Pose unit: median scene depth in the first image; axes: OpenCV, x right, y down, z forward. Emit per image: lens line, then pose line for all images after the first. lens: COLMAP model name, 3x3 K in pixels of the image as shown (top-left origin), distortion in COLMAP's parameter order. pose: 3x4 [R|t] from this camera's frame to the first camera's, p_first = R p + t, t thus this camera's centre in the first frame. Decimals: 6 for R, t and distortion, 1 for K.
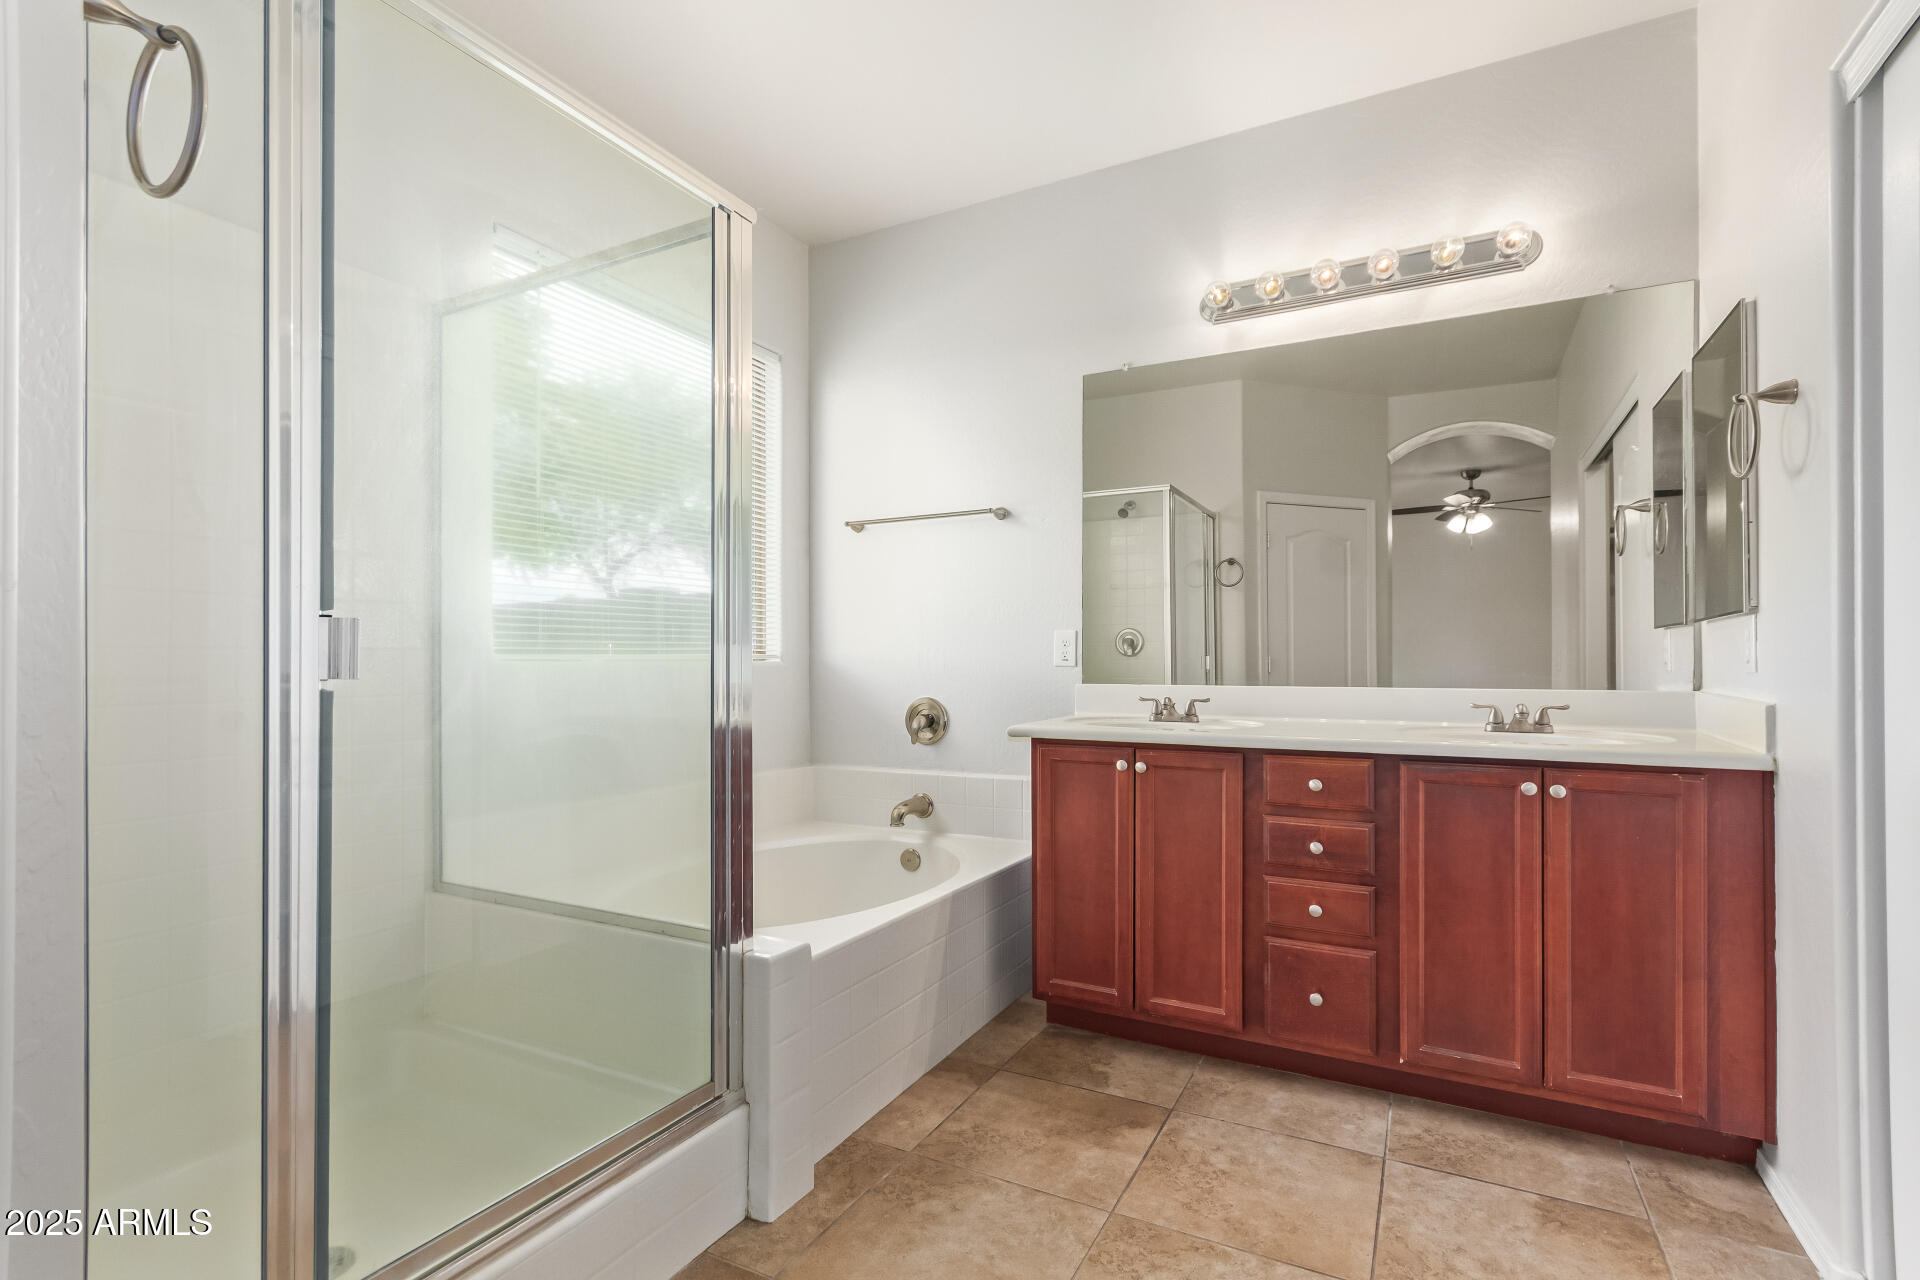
lens RADIAL K [[902.7, 0, 960.9], [0, 902.7, 660.8], [0, 0, 1]] dist [0.002258, 0.006455]
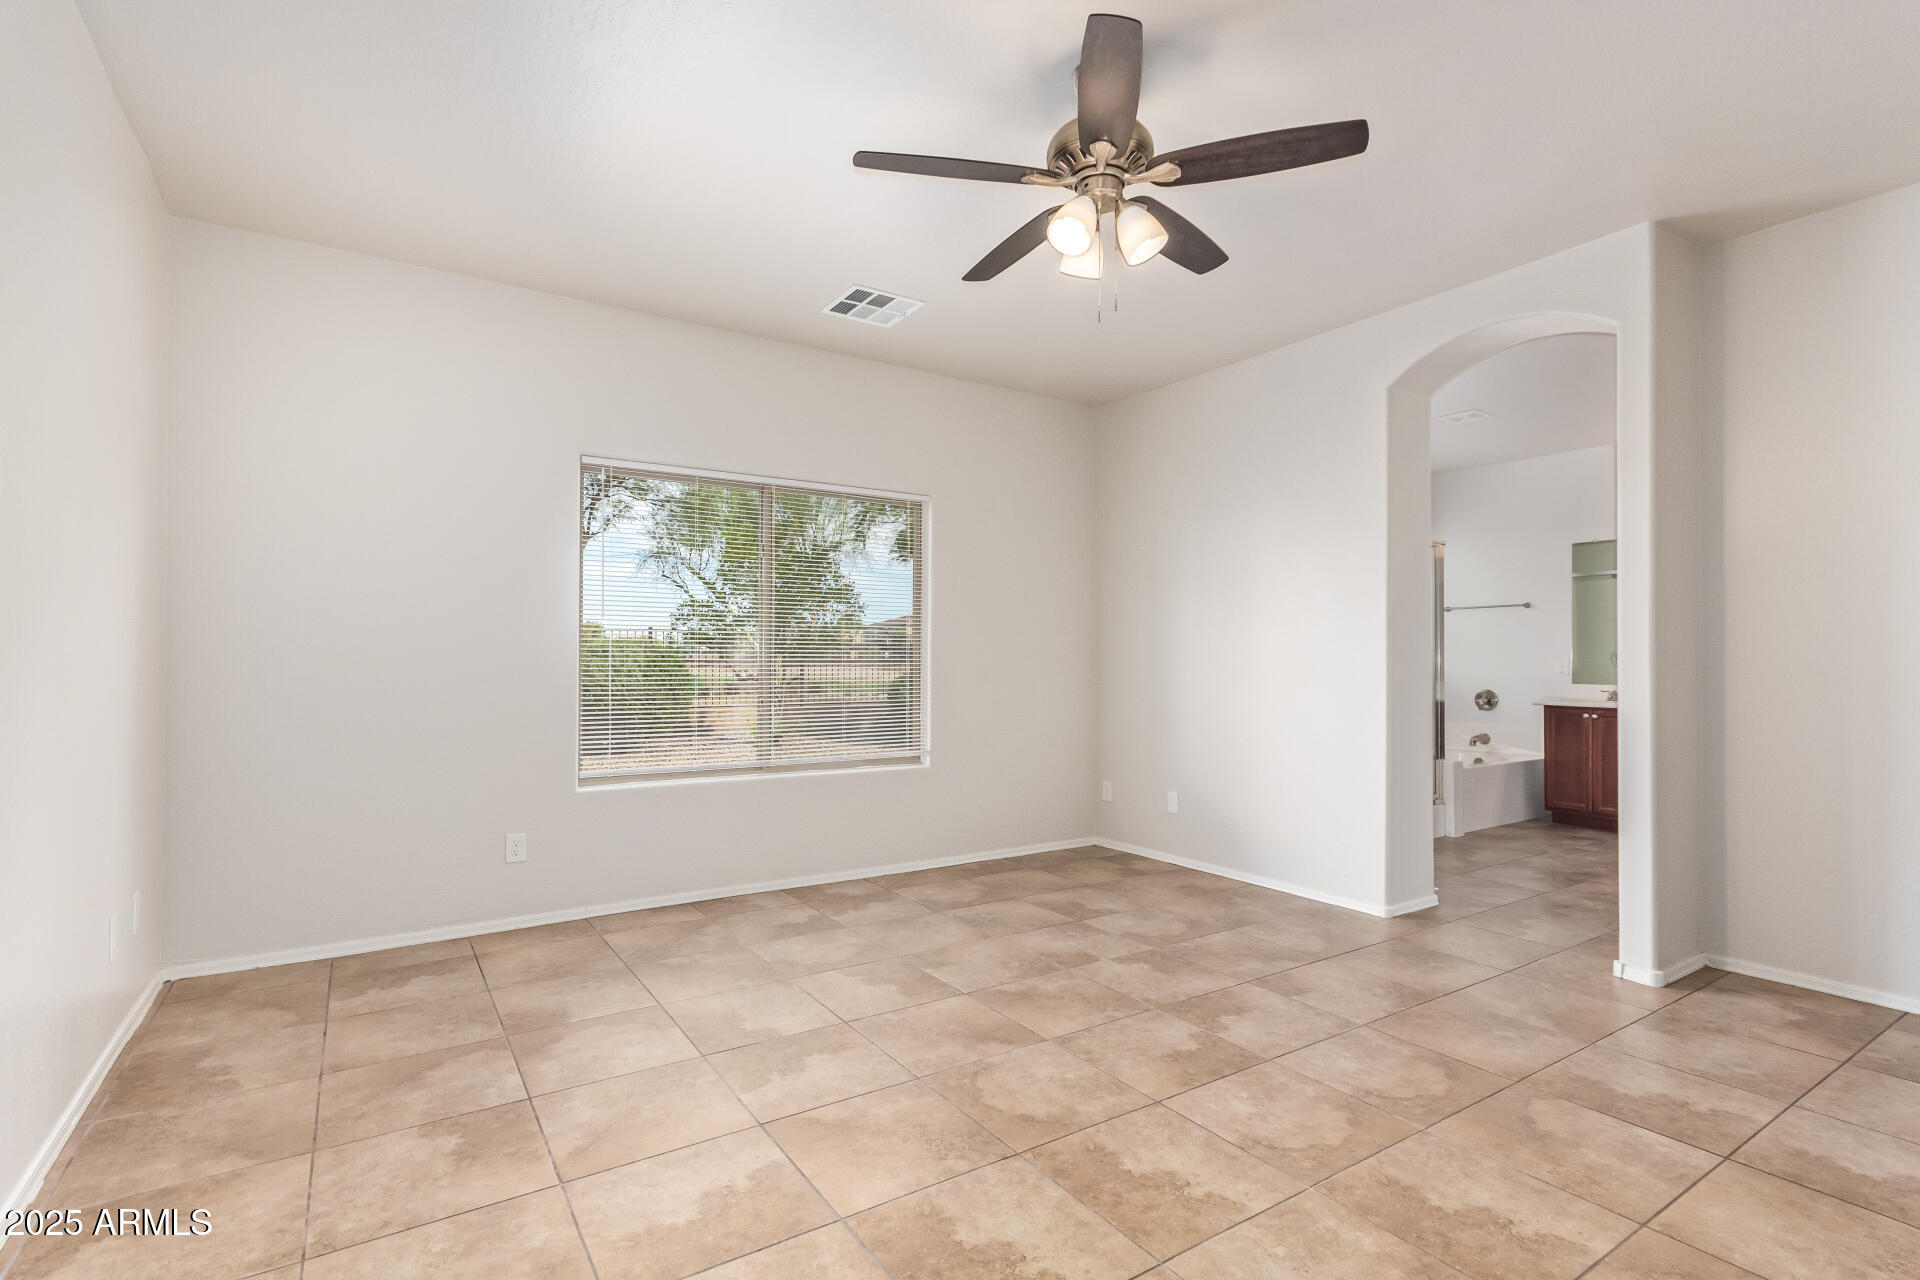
lens RADIAL K [[902.7, 0, 960.9], [0, 902.7, 660.8], [0, 0, 1]] dist [0.002258, 0.006455]
pose [[0.882417, -0.001398, -0.470467, -0.156554], [0.003653, 0.999986, 0.003881, -0.049708], [0.470455, -0.005143, 0.882409, -1.822009]]
